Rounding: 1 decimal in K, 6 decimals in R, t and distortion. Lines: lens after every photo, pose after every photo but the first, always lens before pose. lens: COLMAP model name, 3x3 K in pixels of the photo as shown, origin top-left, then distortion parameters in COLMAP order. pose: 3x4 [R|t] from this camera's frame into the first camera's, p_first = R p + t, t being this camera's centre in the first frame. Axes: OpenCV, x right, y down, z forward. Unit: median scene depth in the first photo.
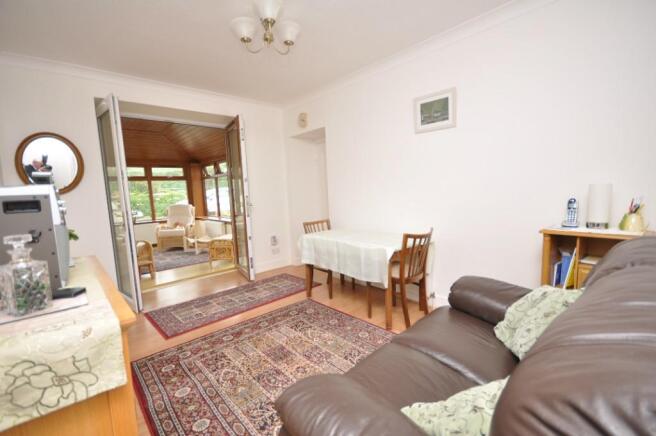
lens RADIAL K [[286.7, 0, 328.1], [0, 286.7, 220.0], [0, 0, 1]] dist [-0.002217, -0.000124]
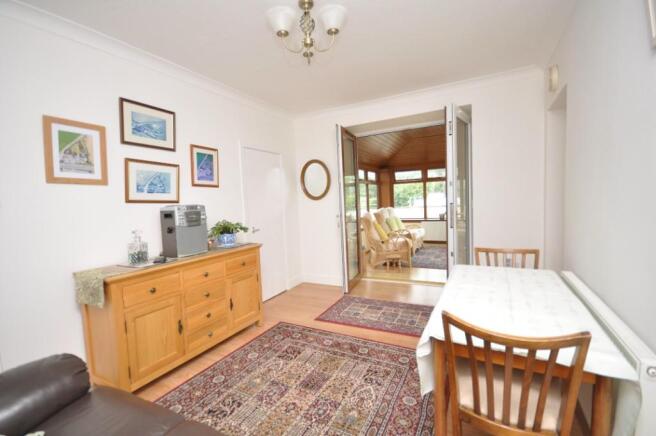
lens RADIAL K [[286.7, 0, 328.1], [0, 286.7, 220.0], [0, 0, 1]] dist [-0.002217, -0.000124]
pose [[0.328605, 0.095659, -0.939611, 0.557543], [-0.067075, 0.994709, 0.077810, -0.110958], [0.942083, 0.037455, 0.333283, 0.588444]]
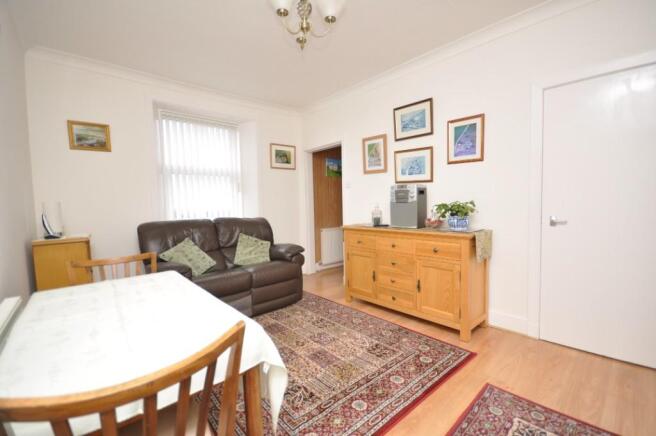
lens RADIAL K [[286.7, 0, 328.1], [0, 286.7, 220.0], [0, 0, 1]] dist [-0.002217, -0.000124]
pose [[-0.997509, 0.065435, 0.026333, -0.203885], [0.068825, 0.984665, 0.160307, -0.116605], [-0.015439, 0.161720, -0.986716, 1.552138]]
